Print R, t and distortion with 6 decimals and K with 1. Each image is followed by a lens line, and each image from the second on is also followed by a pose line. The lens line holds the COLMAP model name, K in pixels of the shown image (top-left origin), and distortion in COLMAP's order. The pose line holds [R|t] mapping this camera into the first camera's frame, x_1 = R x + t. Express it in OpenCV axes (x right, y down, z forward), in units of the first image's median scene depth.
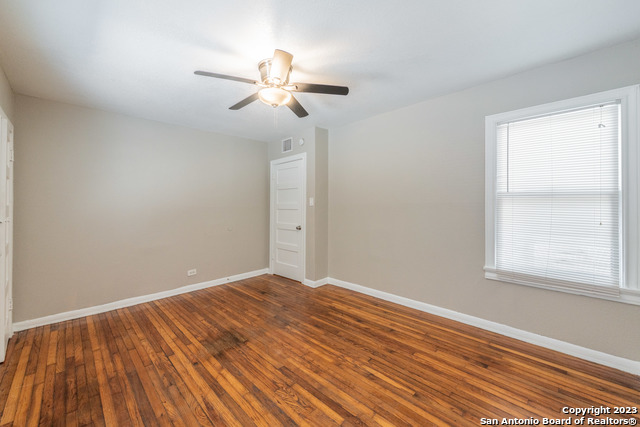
lens RADIAL K [[253.4, 0, 317.8], [0, 253.4, 205.8], [0, 0, 1]] dist [0.002288, -0.000093]
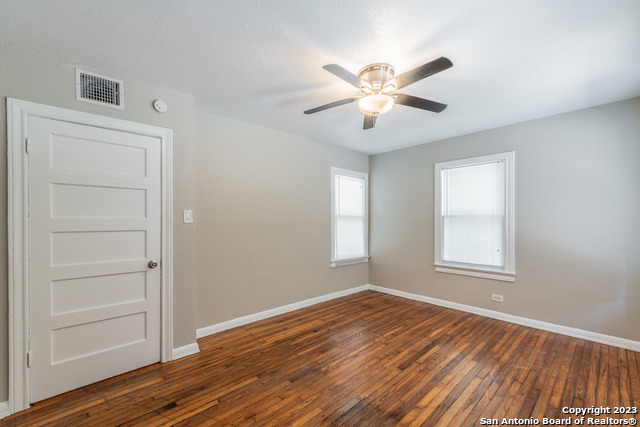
lens RADIAL K [[265.8, 0, 320.8], [0, 265.8, 225.7], [0, 0, 1]] dist [0.016585, -0.000020]
pose [[0.032864, -0.013315, 0.999371, -1.037453], [0.003456, 0.999907, 0.013208, -0.001007], [-0.999454, 0.003020, 0.032907, 1.033647]]
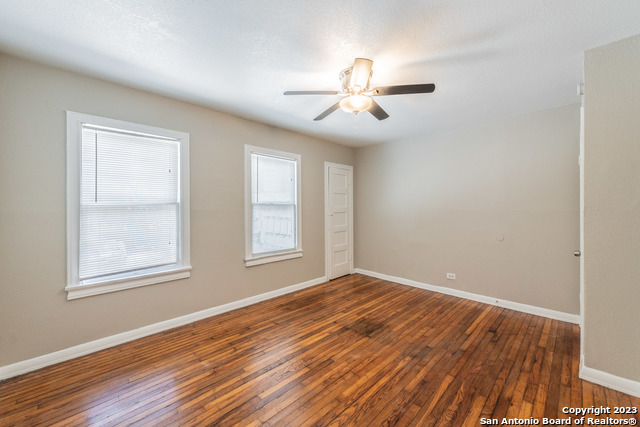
lens RADIAL K [[253.4, 0, 317.8], [0, 253.4, 205.8], [0, 0, 1]] dist [0.002288, -0.000093]
pose [[-0.008220, 0.010658, -0.999909, 0.748231], [0.000607, 0.999943, 0.010653, -0.030750], [0.999966, -0.000519, -0.008226, 0.751998]]
